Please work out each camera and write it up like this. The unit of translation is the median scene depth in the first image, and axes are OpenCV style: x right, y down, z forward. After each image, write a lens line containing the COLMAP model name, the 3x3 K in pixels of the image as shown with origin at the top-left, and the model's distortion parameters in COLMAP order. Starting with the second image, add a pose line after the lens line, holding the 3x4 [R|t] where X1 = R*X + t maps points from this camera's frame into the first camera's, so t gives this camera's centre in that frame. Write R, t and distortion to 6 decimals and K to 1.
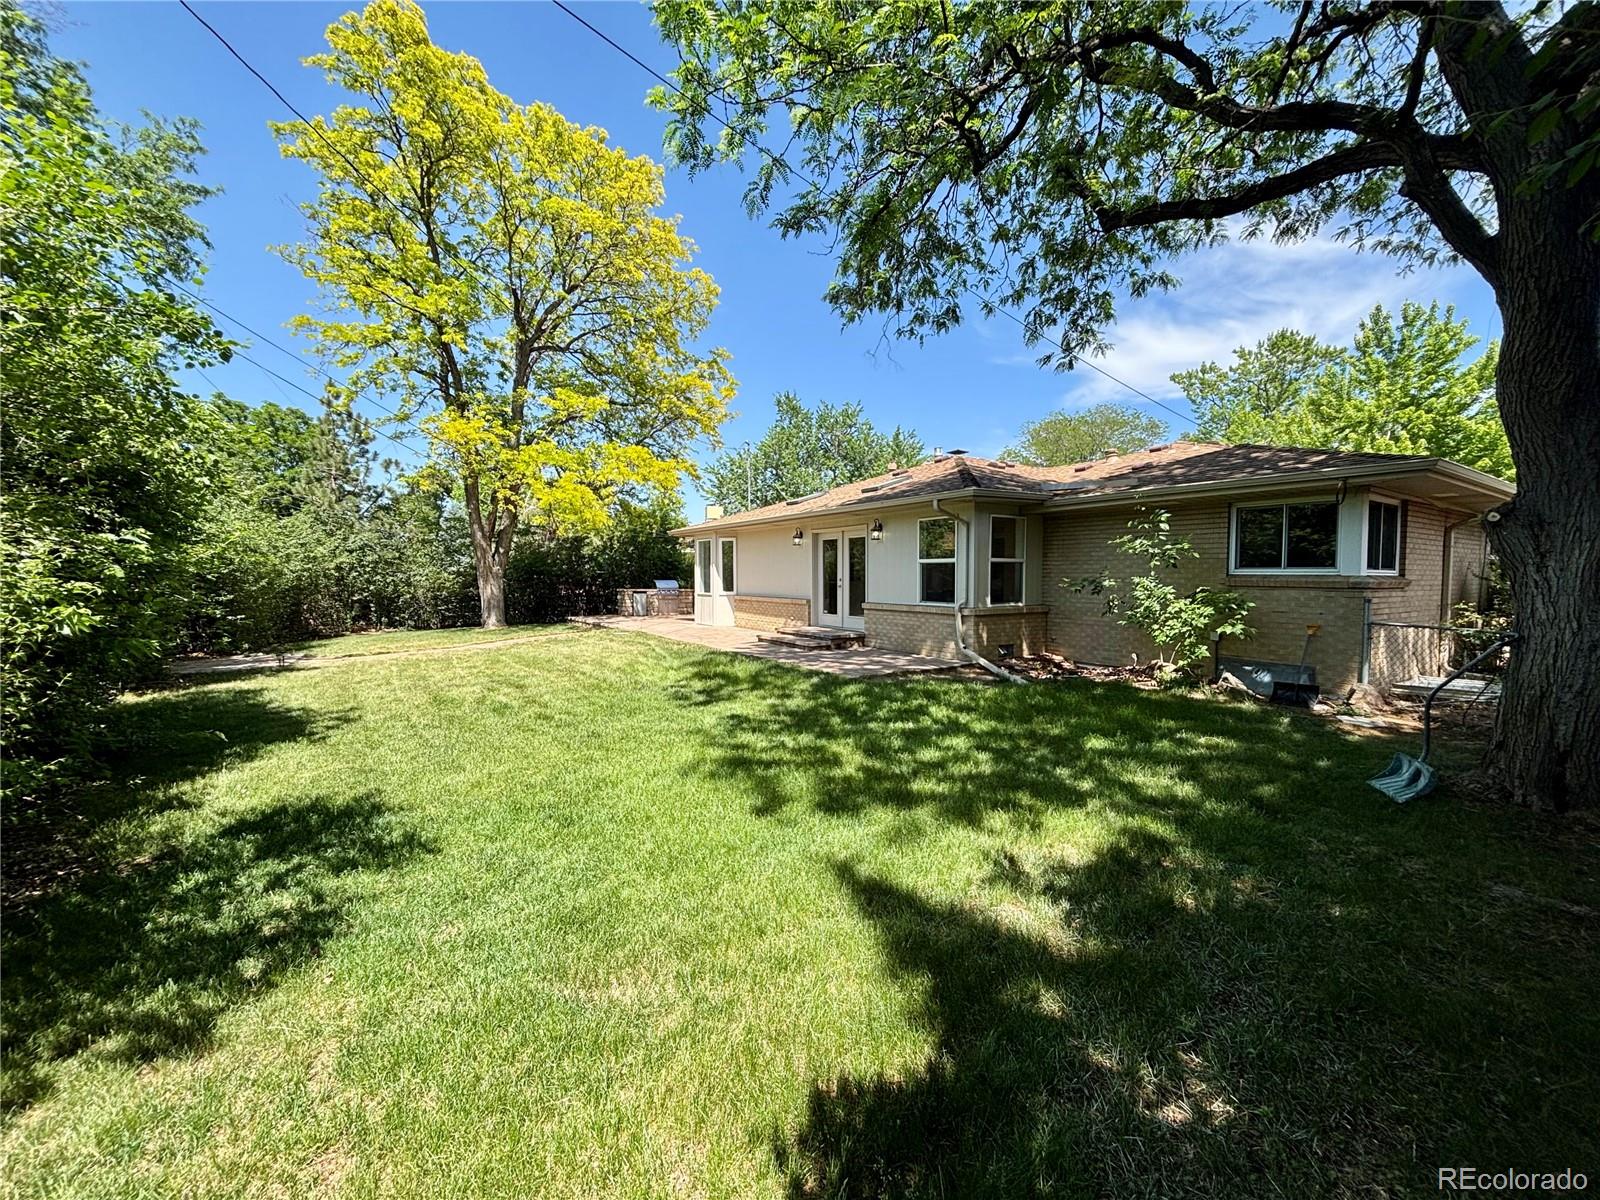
lens RADIAL K [[640.4, 0, 799.0], [0, 640.4, 600.6], [0, 0, 1]] dist [0.007833, -0.001682]
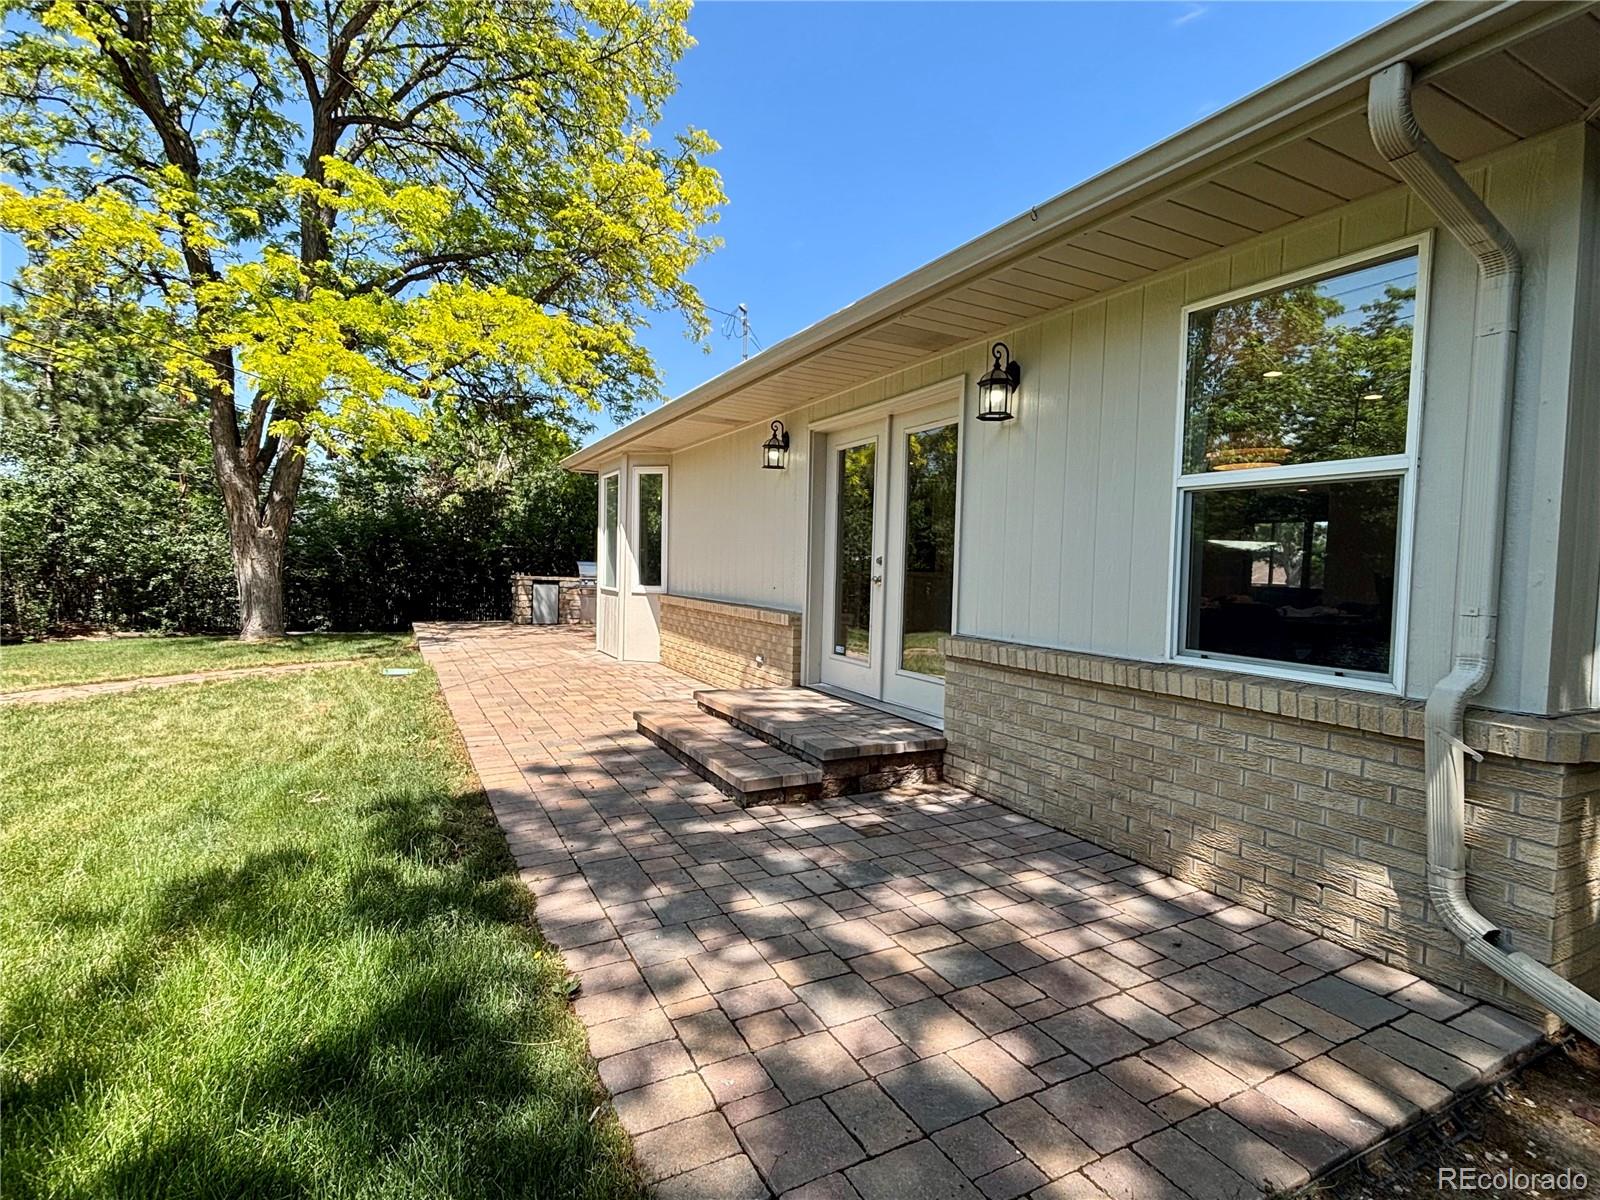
lens RADIAL K [[791.3, 0, 804.0], [0, 791.3, 601.3], [0, 0, 1]] dist [0.001937, 0.000051]
pose [[0.995656, 0.033009, -0.087059, 0.057700], [-0.032768, 0.999454, 0.004201, -0.010810], [0.087150, -0.001330, 0.996194, 0.537438]]
